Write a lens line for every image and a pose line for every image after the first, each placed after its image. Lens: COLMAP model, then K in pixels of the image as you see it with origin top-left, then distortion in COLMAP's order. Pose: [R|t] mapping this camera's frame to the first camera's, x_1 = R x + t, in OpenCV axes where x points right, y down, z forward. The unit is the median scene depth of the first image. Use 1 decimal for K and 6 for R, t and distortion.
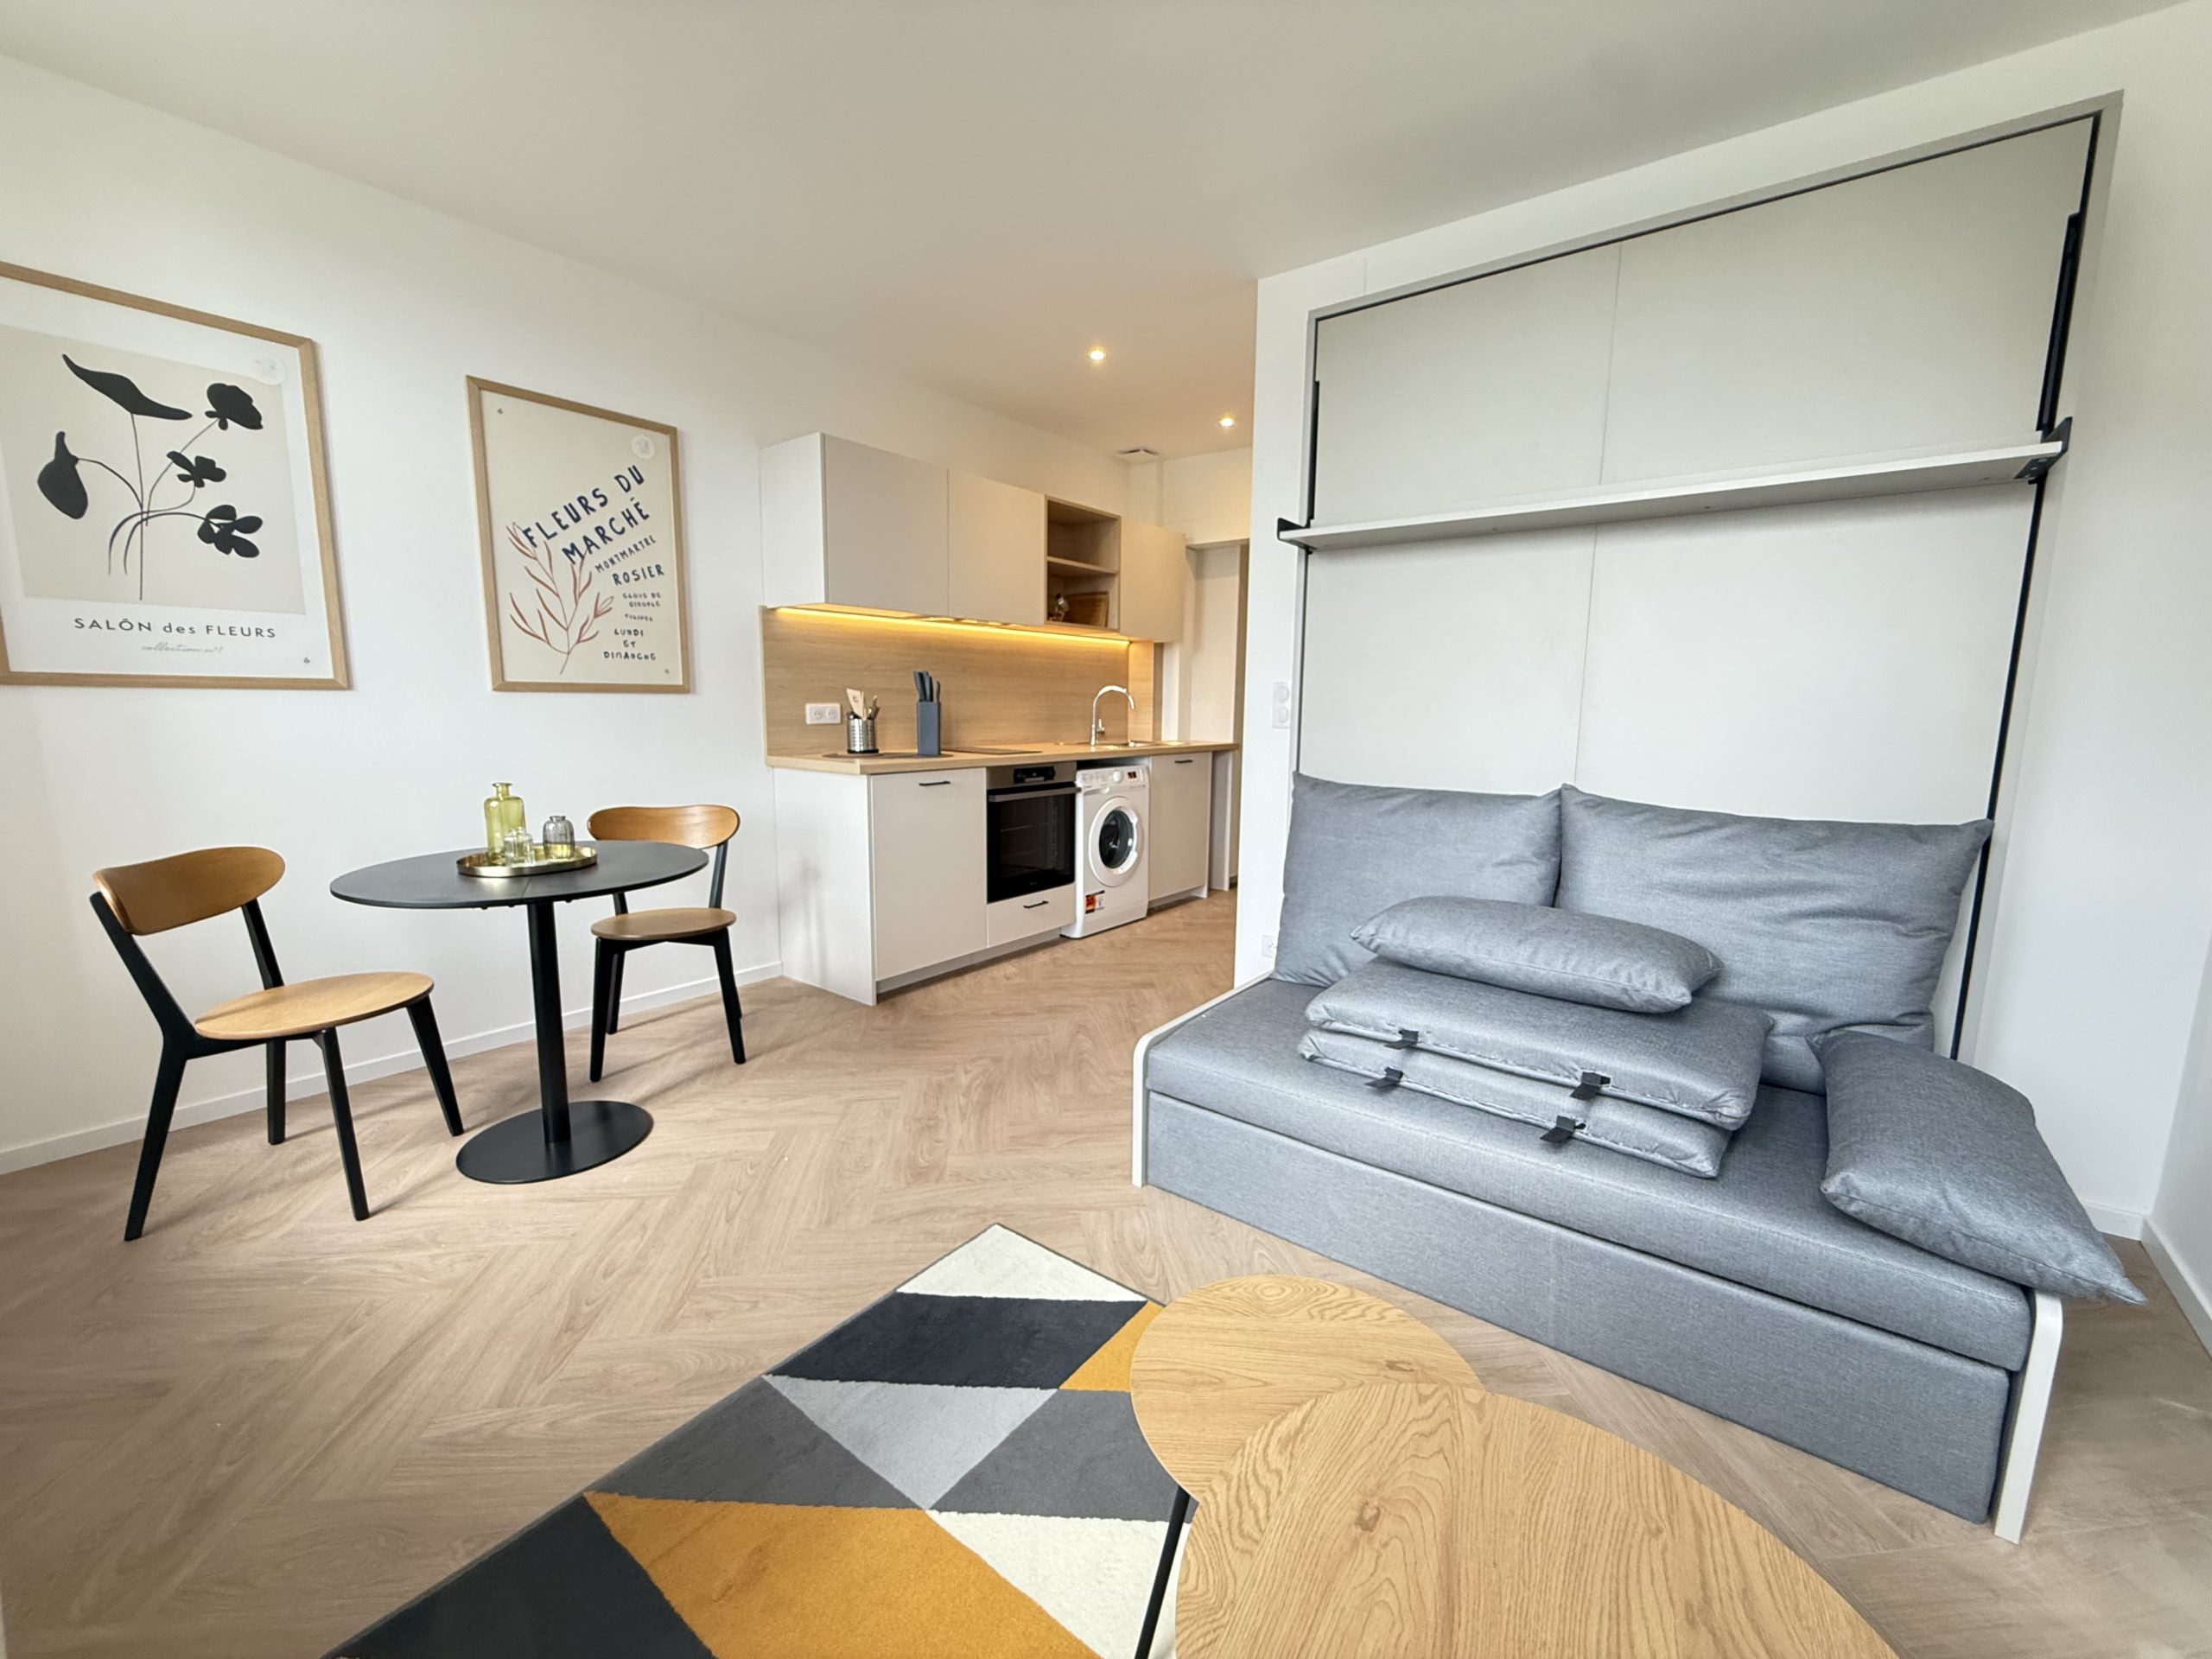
lens RADIAL K [[882.1, 0, 1098.3], [0, 882.1, 828.3], [0, 0, 1]] dist [0.001110, -0.000099]
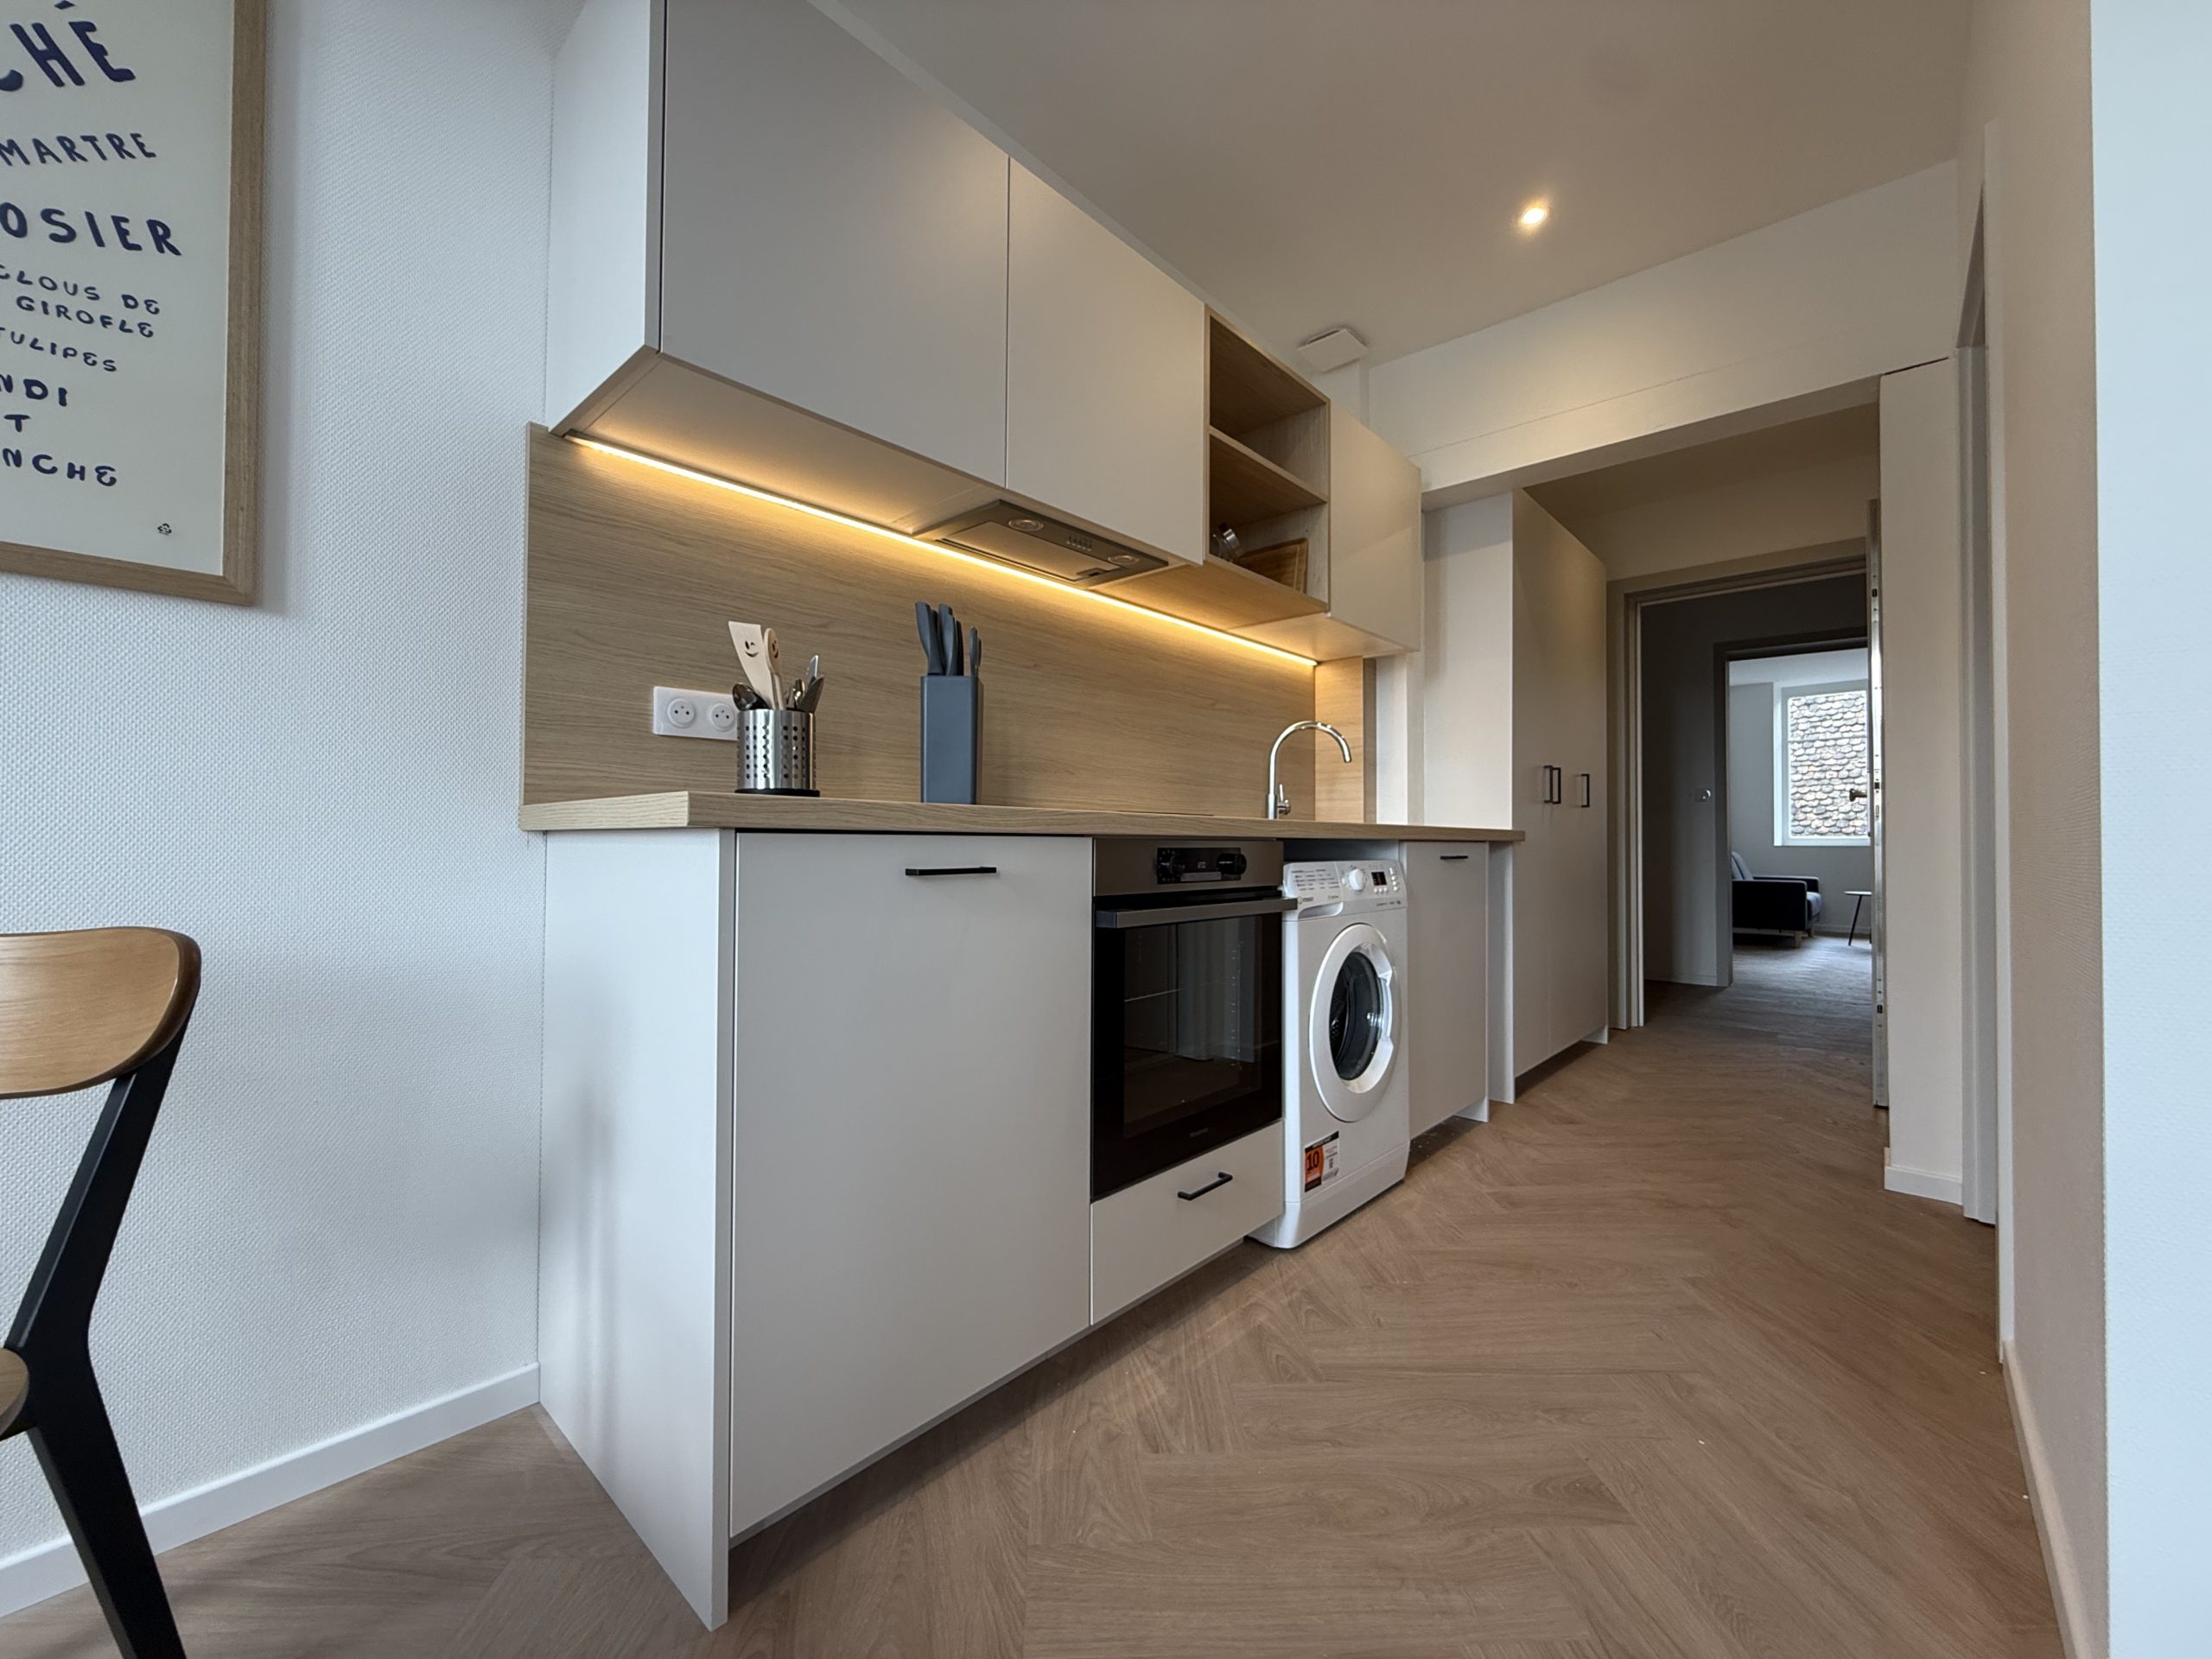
lens RADIAL K [[882.1, 0, 1098.3], [0, 882.1, 828.3], [0, 0, 1]] dist [0.001110, -0.000099]
pose [[0.997307, -0.009267, -0.072756, -0.093981], [-0.002695, 0.986685, -0.162623, -0.010086], [0.073295, 0.162381, 0.984002, 0.603662]]
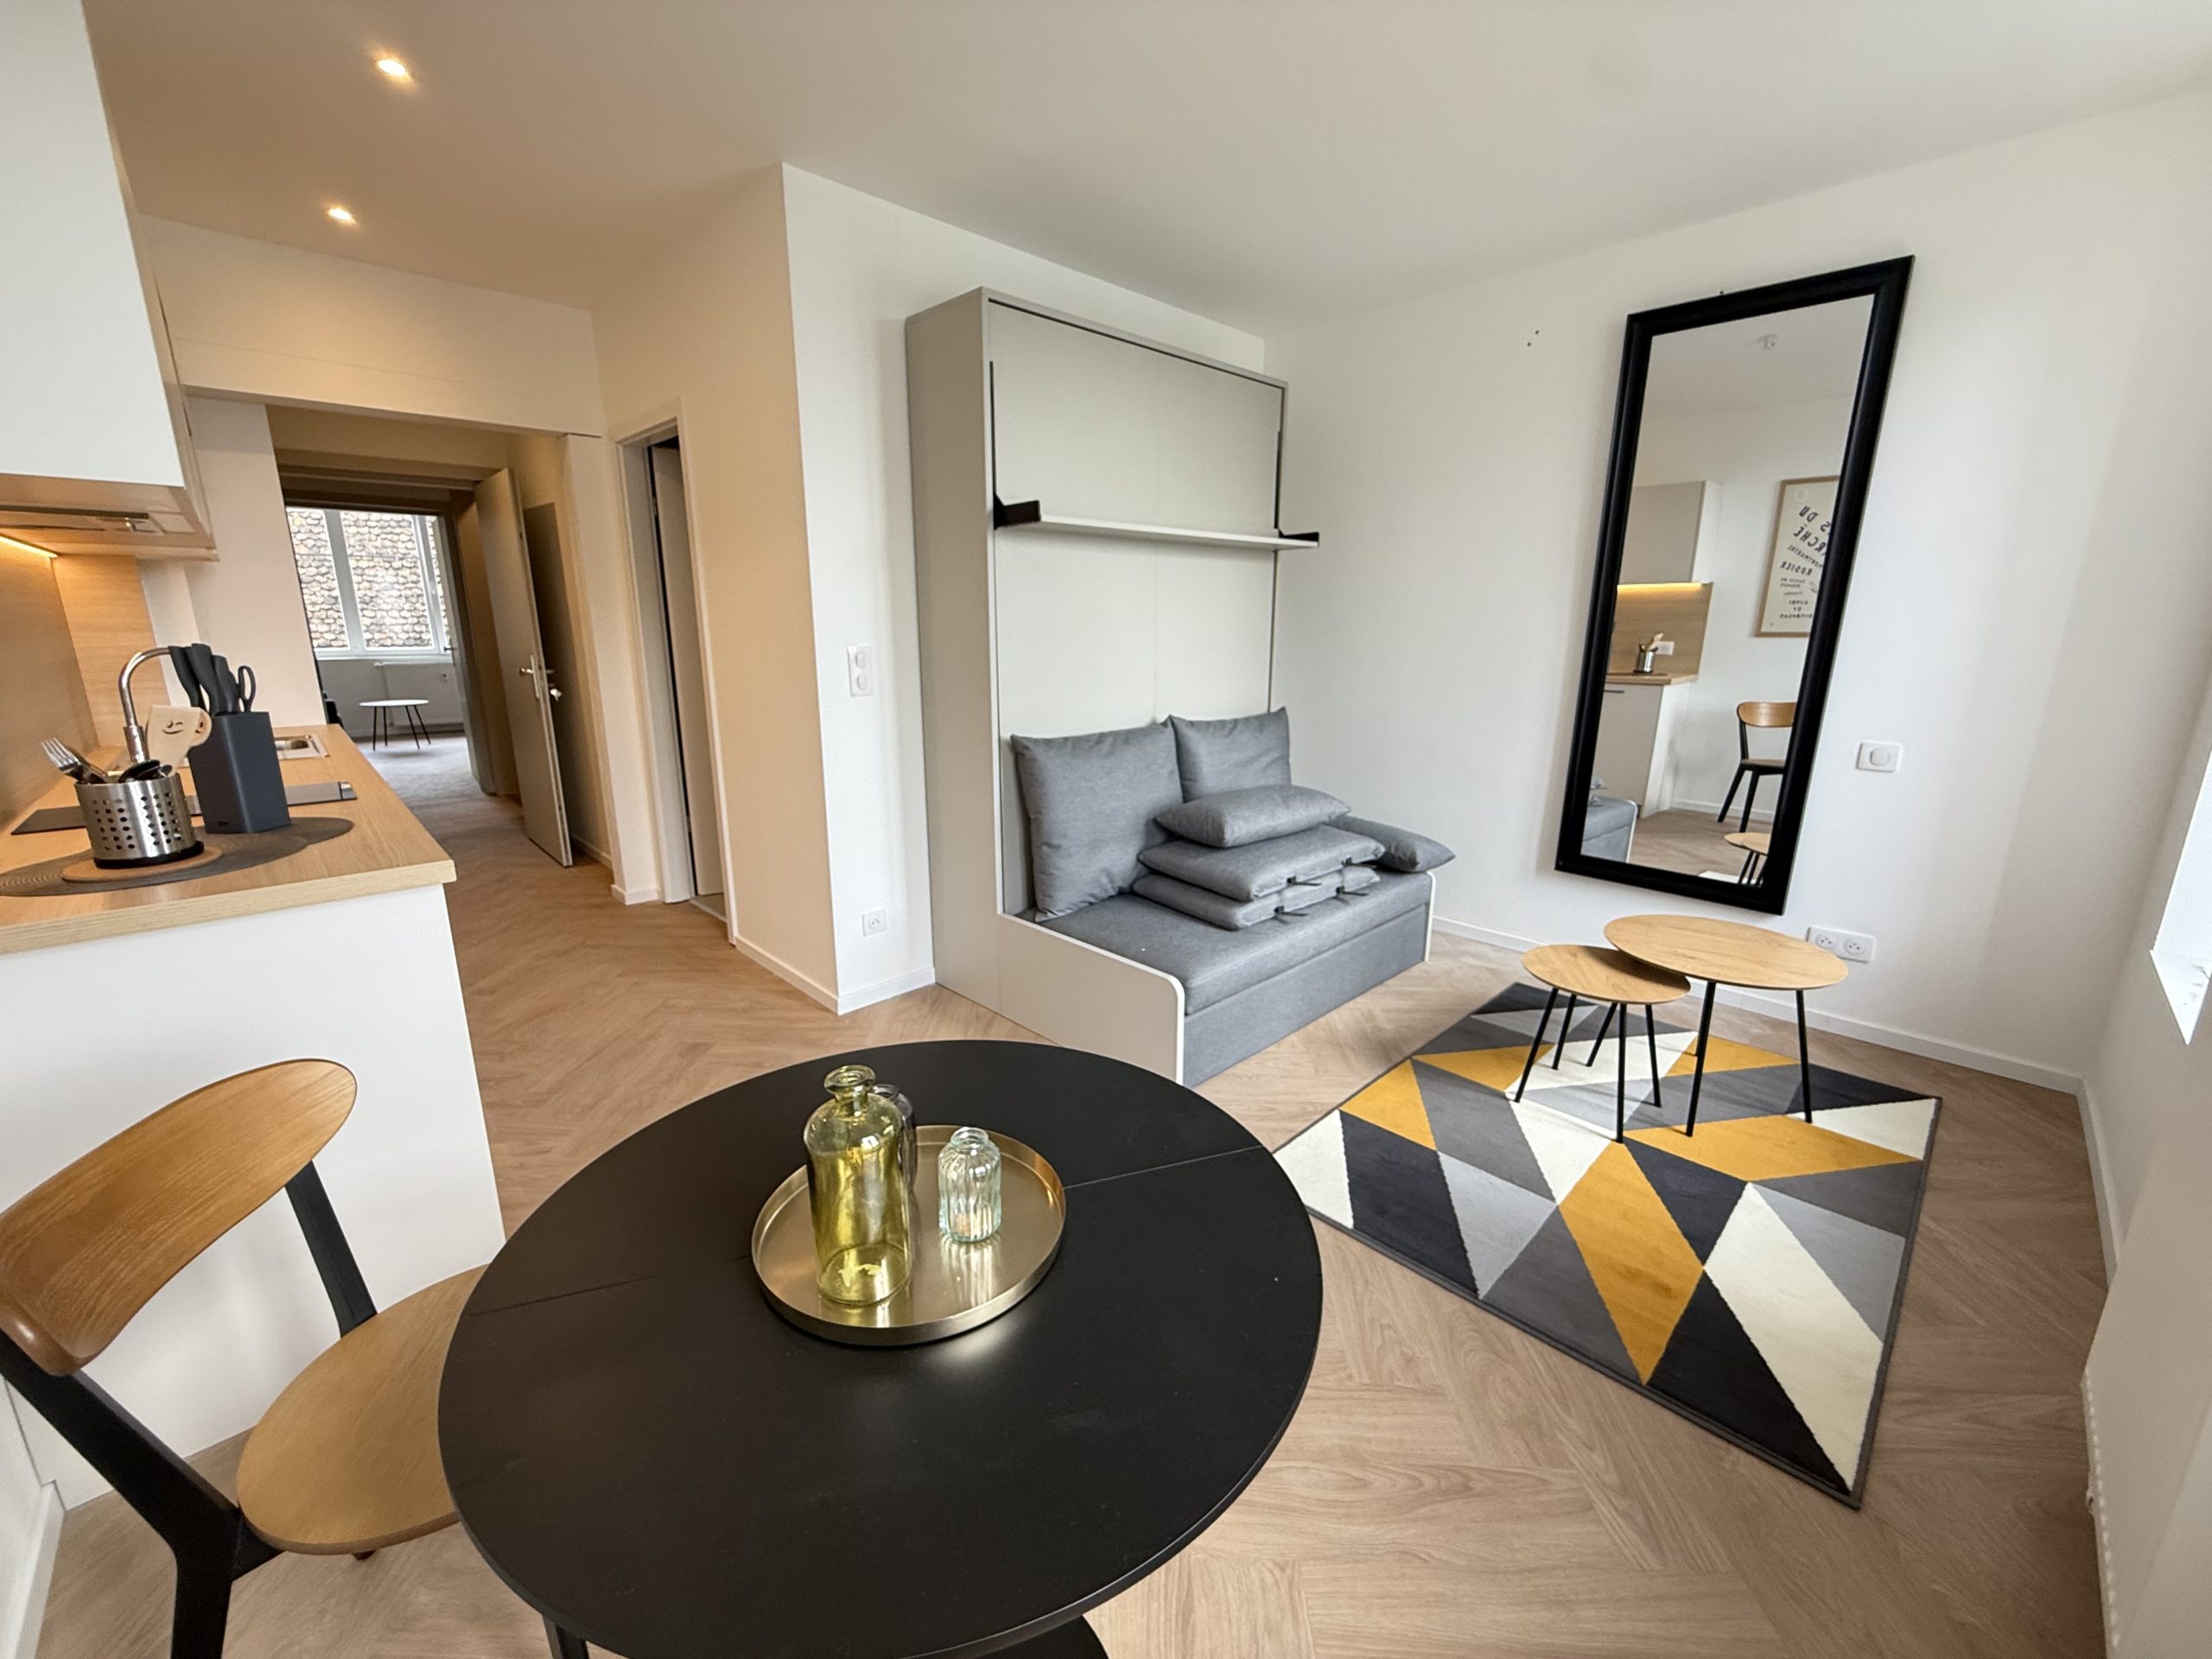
lens RADIAL K [[882.1, 0, 1098.3], [0, 882.1, 828.3], [0, 0, 1]] dist [0.001110, -0.000099]
pose [[0.148223, -0.242313, 0.958809, -0.558054], [0.144271, 0.964444, 0.221435, -0.120447], [-0.978374, 0.105507, 0.177911, 0.479734]]
